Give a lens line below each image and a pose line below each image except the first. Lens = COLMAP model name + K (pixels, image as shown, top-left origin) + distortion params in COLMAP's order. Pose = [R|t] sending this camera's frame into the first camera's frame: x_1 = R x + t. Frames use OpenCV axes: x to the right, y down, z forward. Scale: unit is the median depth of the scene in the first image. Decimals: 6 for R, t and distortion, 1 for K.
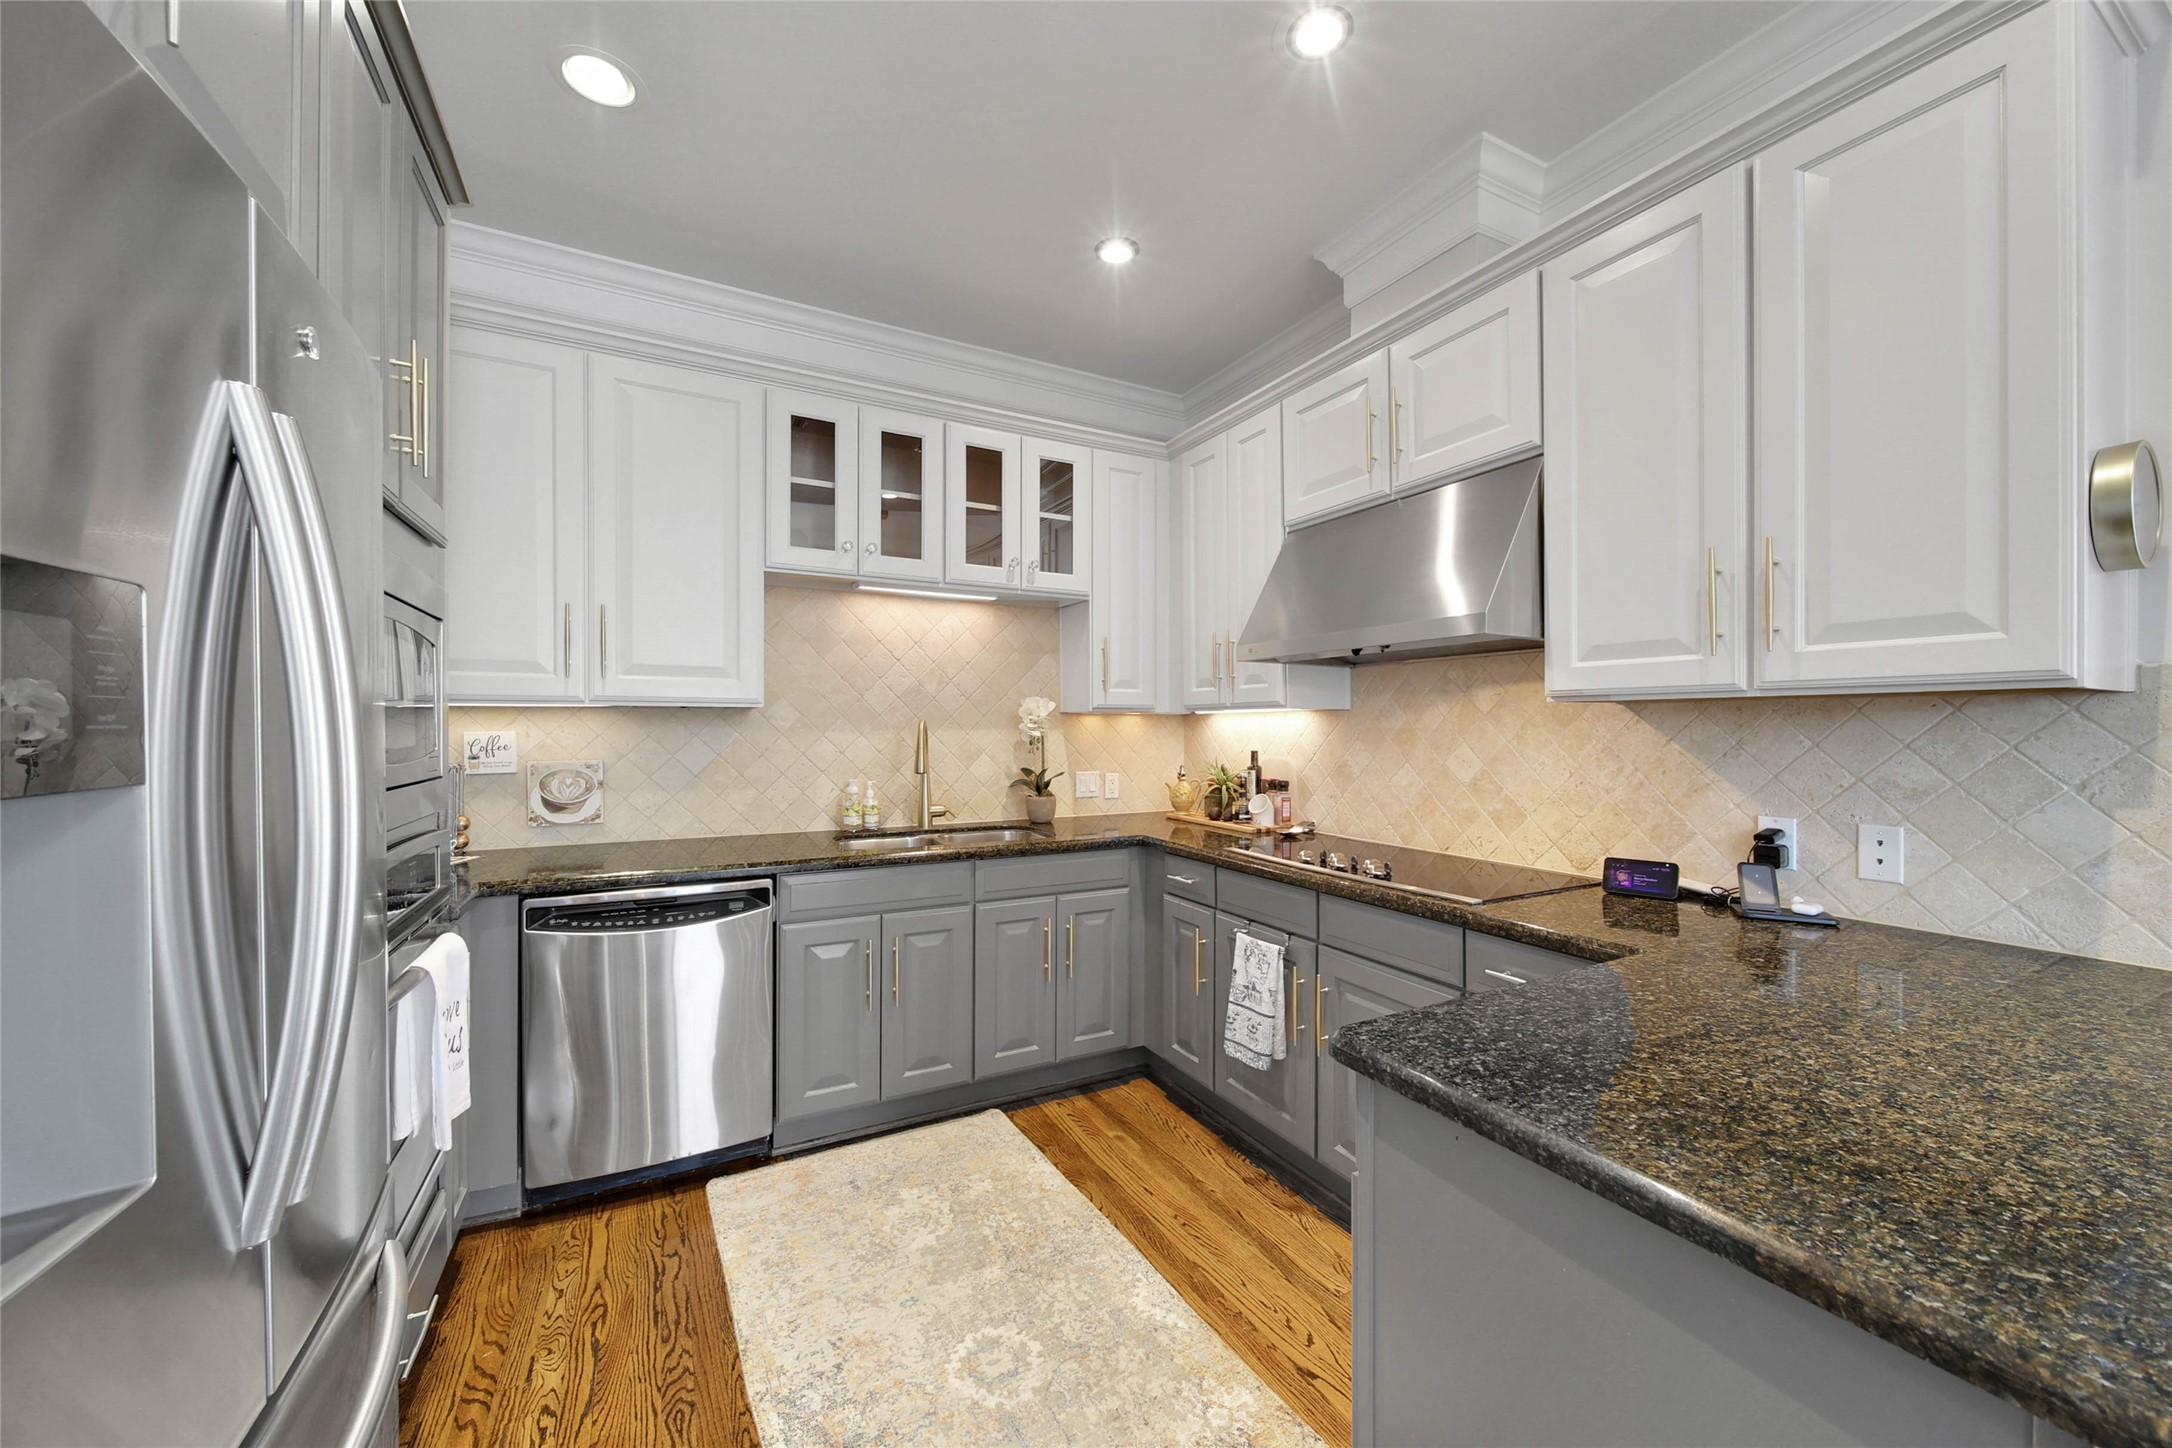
lens RADIAL K [[794.3, 0, 1088.3], [0, 794.3, 726.2], [0, 0, 1]] dist [-0.000991, -0.000203]
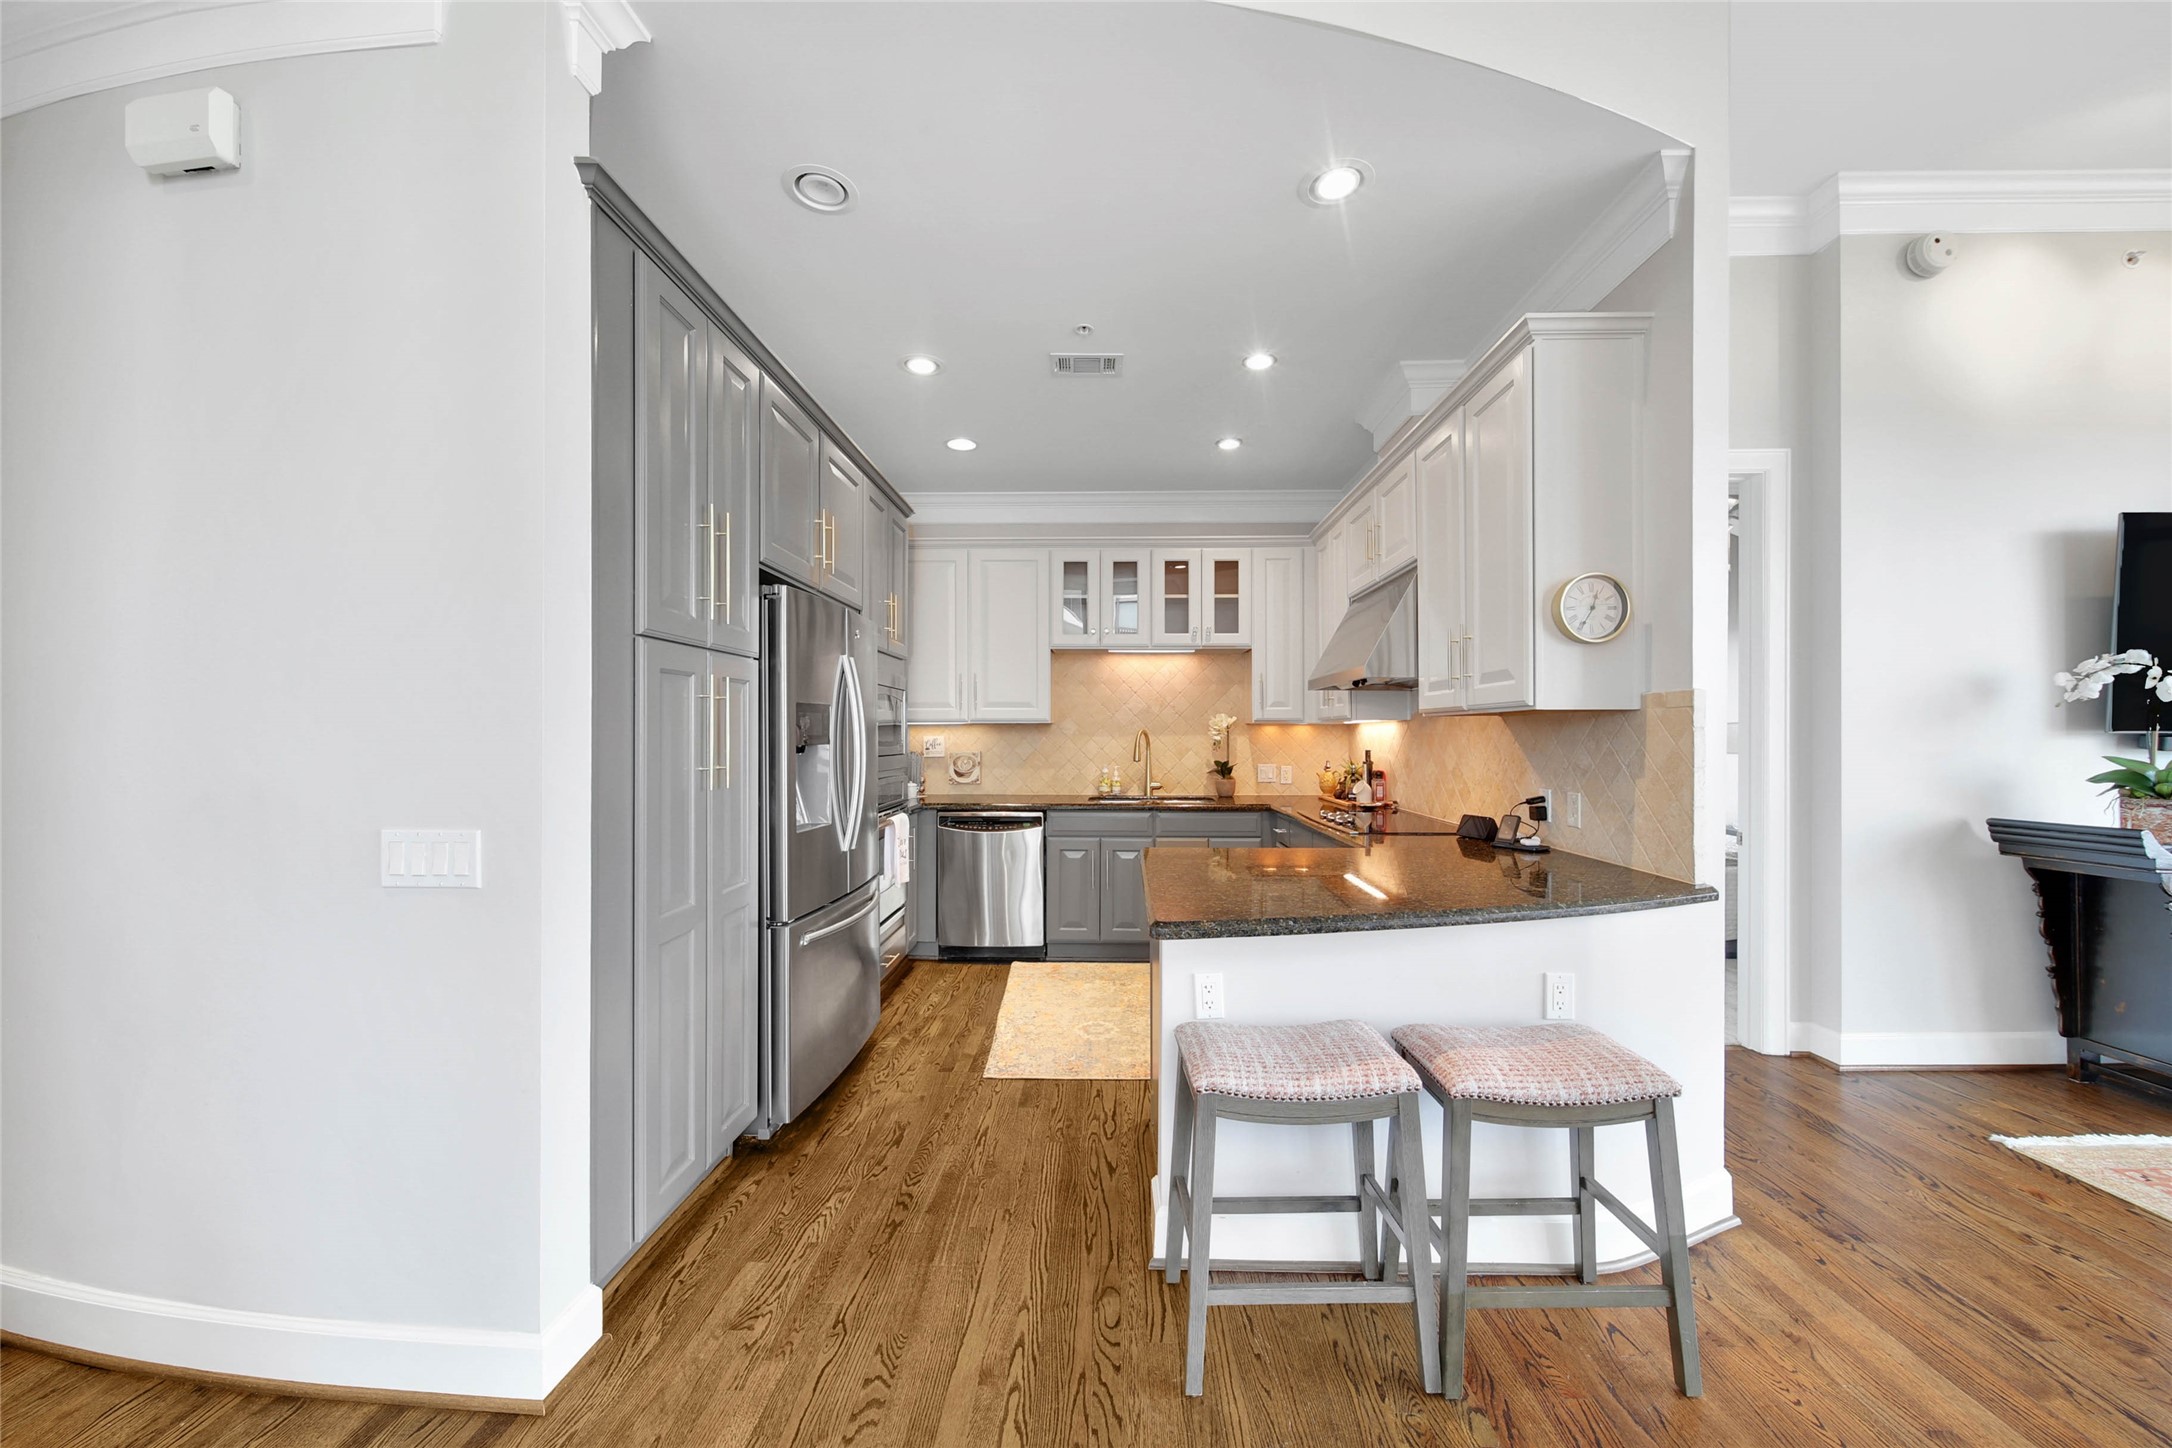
lens RADIAL K [[794.3, 0, 1088.3], [0, 794.3, 726.2], [0, 0, 1]] dist [-0.000991, -0.000203]
pose [[0.863844, -0.007908, -0.503698, 0.532428], [0.002405, 0.999930, -0.011576, 0.004387], [0.503754, 0.008788, 0.863802, -0.486817]]
